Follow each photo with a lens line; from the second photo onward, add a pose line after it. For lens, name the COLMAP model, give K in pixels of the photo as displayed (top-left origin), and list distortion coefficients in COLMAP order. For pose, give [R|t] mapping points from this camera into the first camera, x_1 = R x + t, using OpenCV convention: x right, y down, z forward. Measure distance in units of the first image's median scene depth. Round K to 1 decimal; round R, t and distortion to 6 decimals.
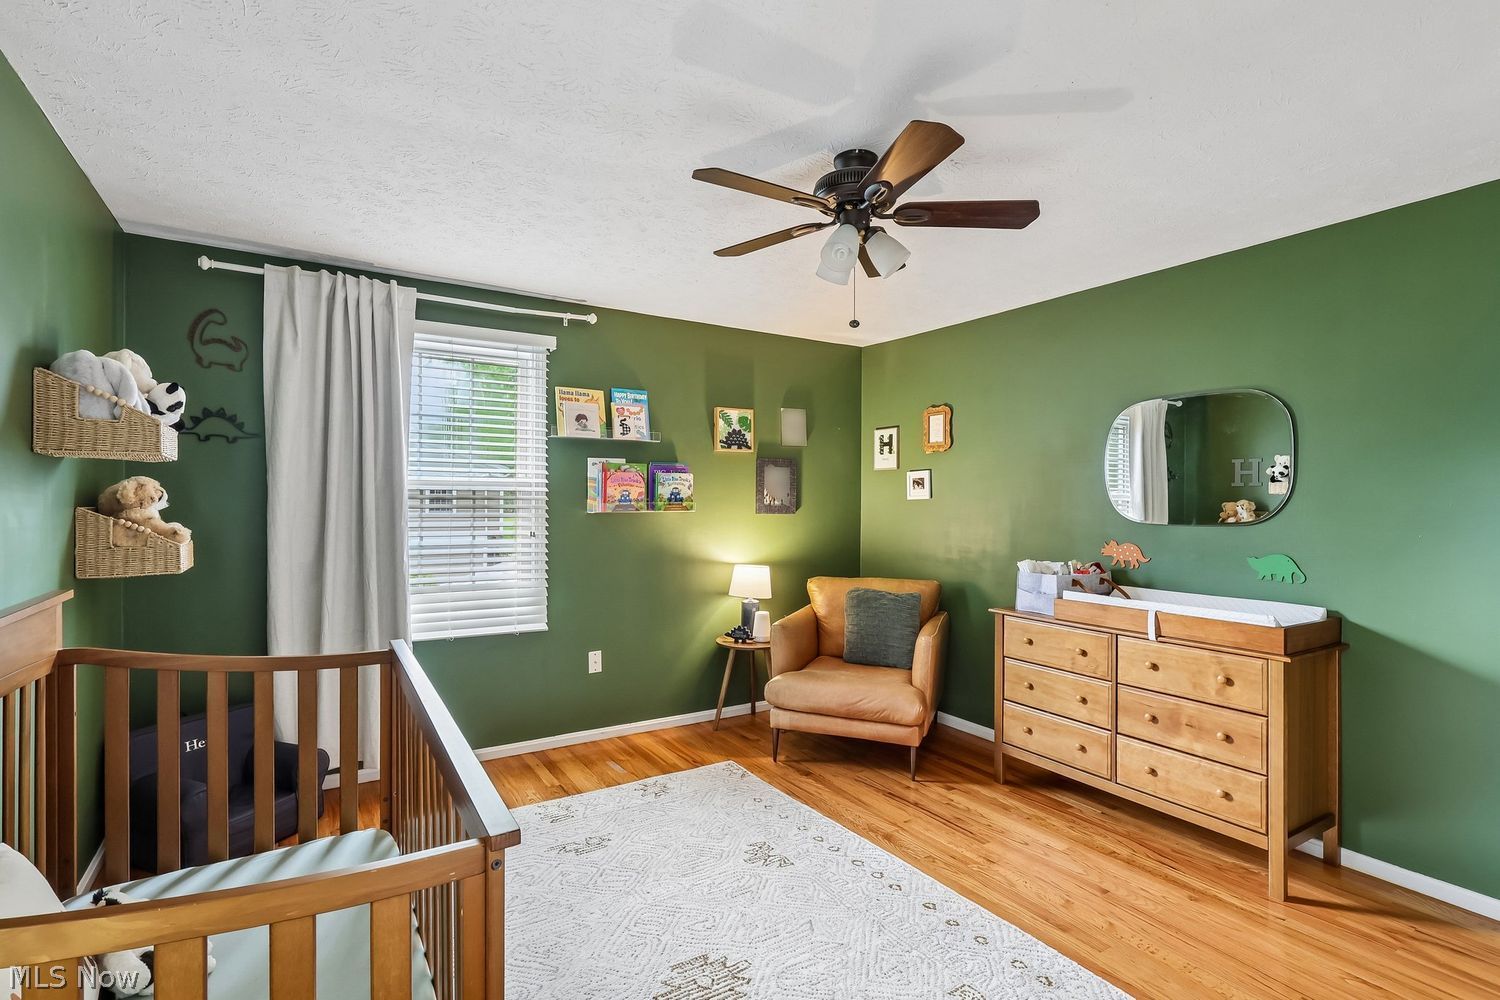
lens RADIAL K [[726.5, 0, 736.7], [0, 726.5, 498.7], [0, 0, 1]] dist [0.004162, 0.000167]
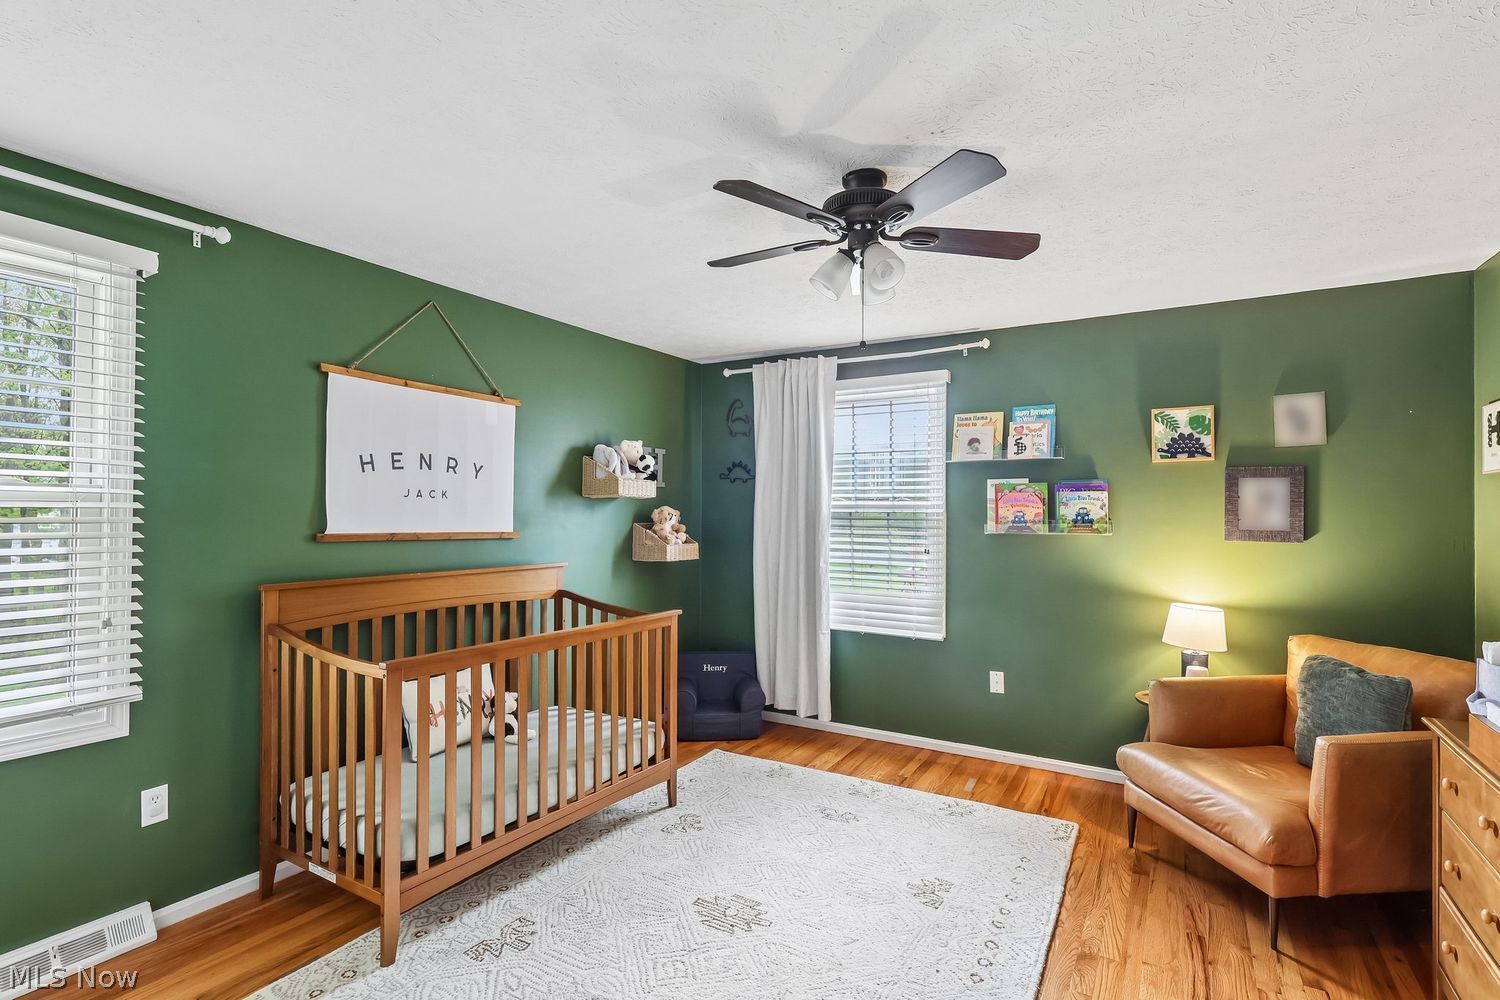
lens RADIAL K [[726.5, 0, 739.6], [0, 726.5, 508.4], [0, 0, 1]] dist [0.004162, 0.000167]
pose [[0.446835, -0.008504, -0.894576, 0.572907], [-0.002163, 0.999942, -0.010585, -0.004533], [0.894614, 0.006665, 0.446791, 0.243867]]
